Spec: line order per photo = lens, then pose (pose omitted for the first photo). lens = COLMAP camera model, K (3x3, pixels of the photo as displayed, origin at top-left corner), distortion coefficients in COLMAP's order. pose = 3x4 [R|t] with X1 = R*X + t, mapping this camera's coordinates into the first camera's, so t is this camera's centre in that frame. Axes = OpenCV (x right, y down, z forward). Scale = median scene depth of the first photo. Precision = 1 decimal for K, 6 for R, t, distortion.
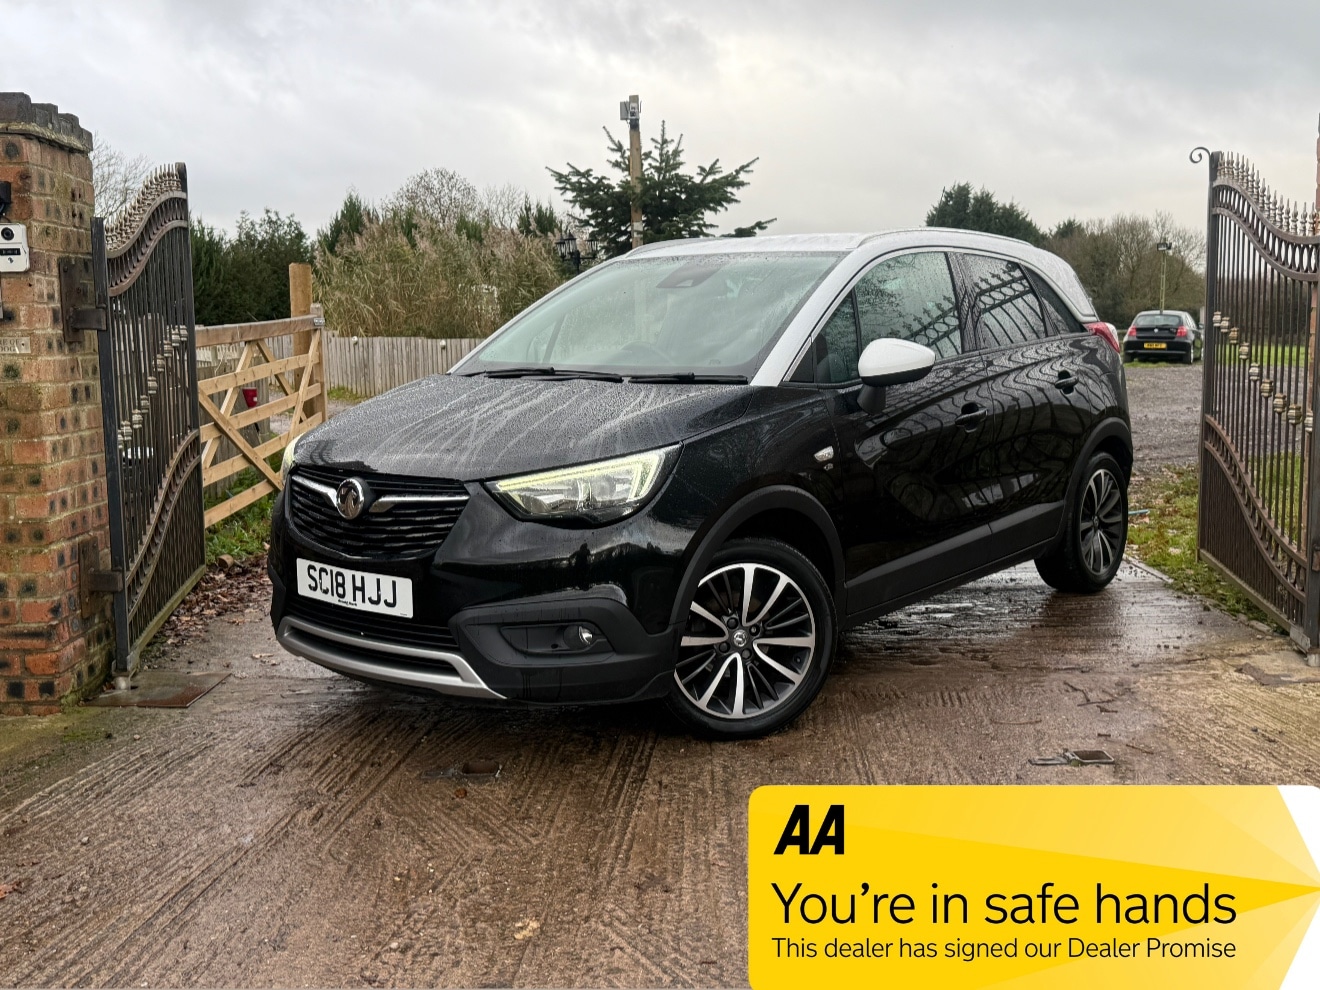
lens RADIAL K [[1389.7, 0, 663.0], [0, 1389.7, 491.9], [0, 0, 1]] dist [0.202523, -0.519632]
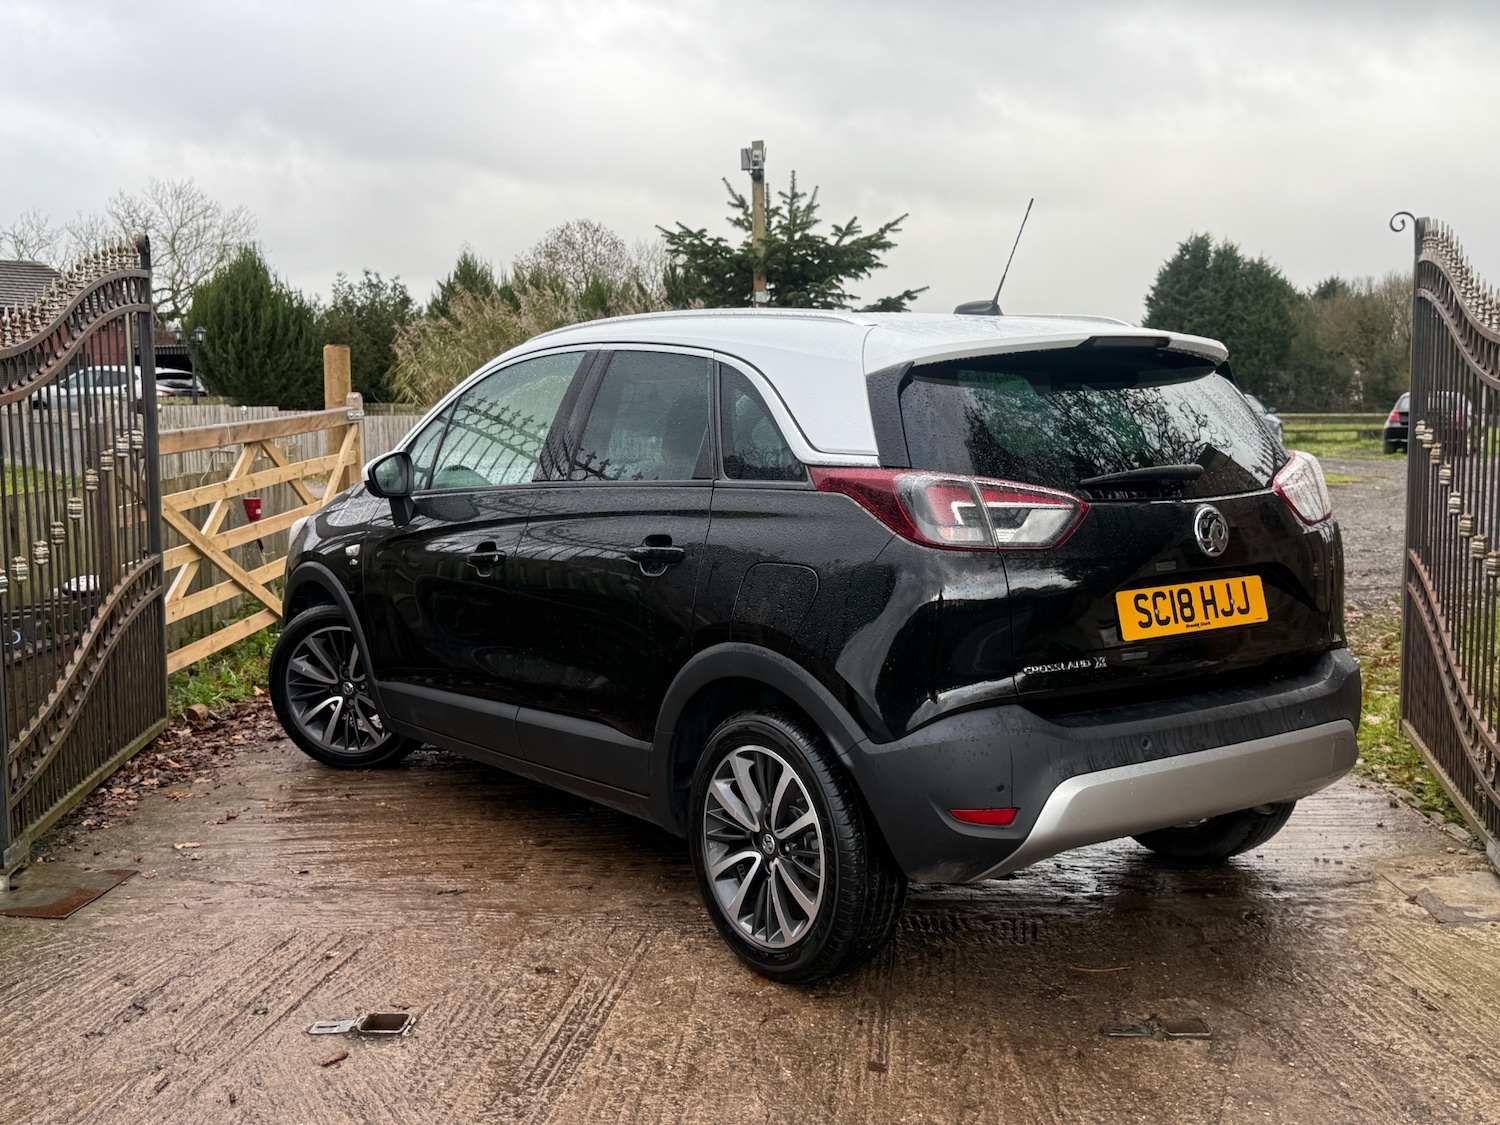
lens RADIAL K [[1622.8, 0, 744.2], [0, 1622.8, 565.1], [0, 0, 1]] dist [0.188778, -0.444661]
pose [[0.997773, 0.011550, -0.065690, 0.093010], [-0.012627, 0.999792, -0.016002, -0.033061], [0.065492, 0.016796, 0.997712, 0.071262]]
